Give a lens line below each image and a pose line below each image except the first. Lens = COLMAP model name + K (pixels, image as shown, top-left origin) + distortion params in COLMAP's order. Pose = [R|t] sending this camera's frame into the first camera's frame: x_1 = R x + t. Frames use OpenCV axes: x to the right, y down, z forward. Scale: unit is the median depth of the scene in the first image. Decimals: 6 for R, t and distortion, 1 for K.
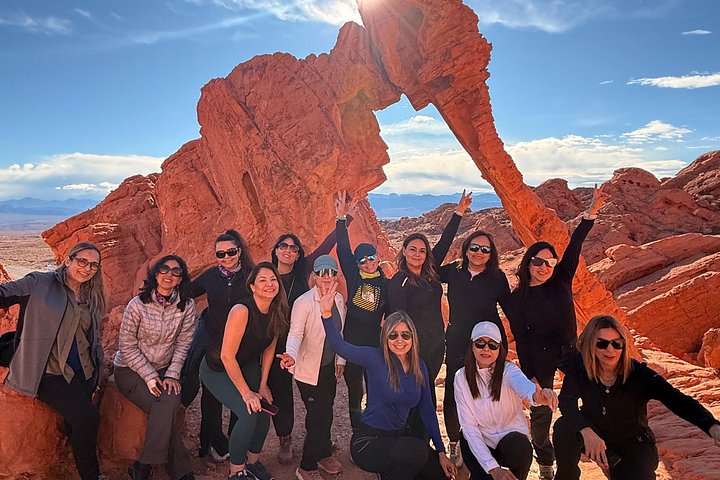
lens RADIAL K [[451.0, 0, 360.0], [0, 451.0, 240.0], [0, 0, 1]] dist [-0.001384, 0.000323]
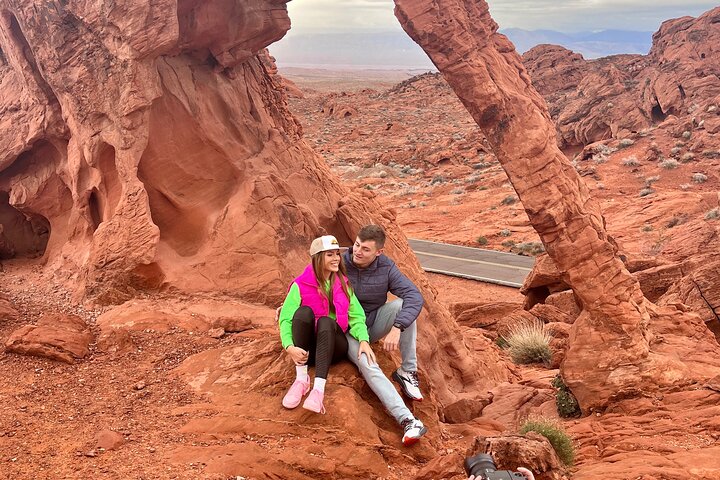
lens RADIAL K [[723.4, 0, 355.3], [0, 723.4, 249.1], [0, 0, 1]] dist [0.039419, -0.026964]
pose [[0.998076, 0.039416, -0.047866, 0.248307], [-0.029179, 0.979701, 0.198329, -0.053971], [0.054711, -0.196551, 0.978966, 0.043090]]
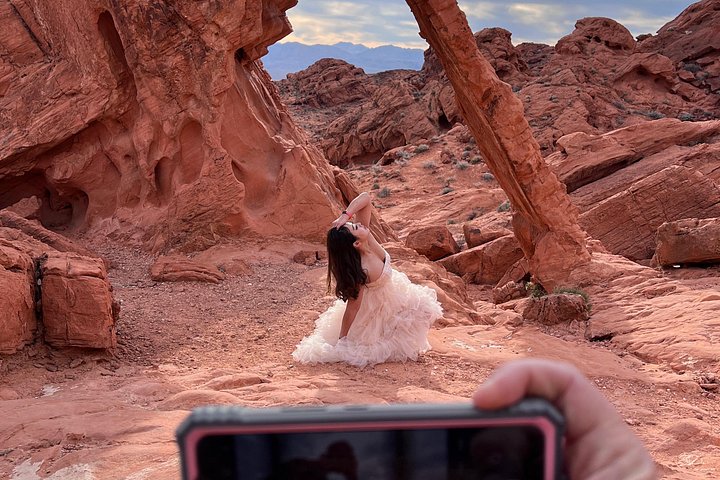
lens RADIAL K [[723.4, 0, 355.3], [0, 723.4, 249.1], [0, 0, 1]] dist [0.039419, -0.026964]
pose [[0.972723, -0.016032, 0.231415, -0.145067], [-0.025402, 0.984248, 0.174959, 0.004189], [-0.230575, -0.176065, 0.956993, -0.237501]]
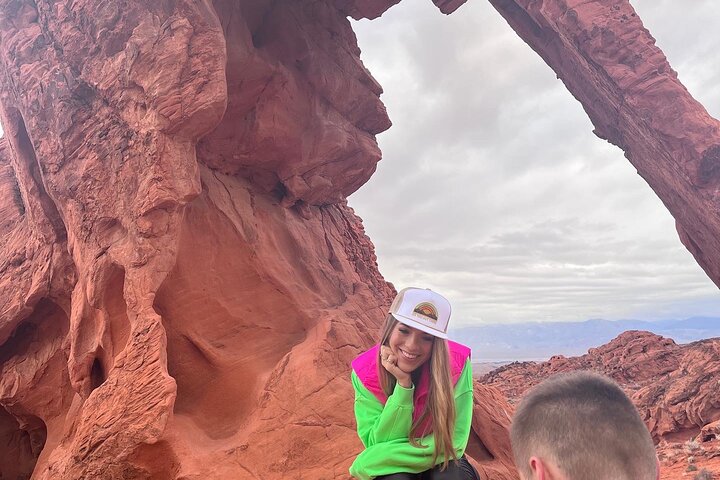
lens RADIAL K [[724.7, 0, 366.0], [0, 724.7, 240.7], [0, 0, 1]] dist [0.038816, -0.011160]
pose [[0.987606, -0.032828, -0.153479, 0.191404], [-0.000022, 0.977852, -0.209295, 0.122908], [0.156951, 0.206705, 0.965733, 0.390786]]
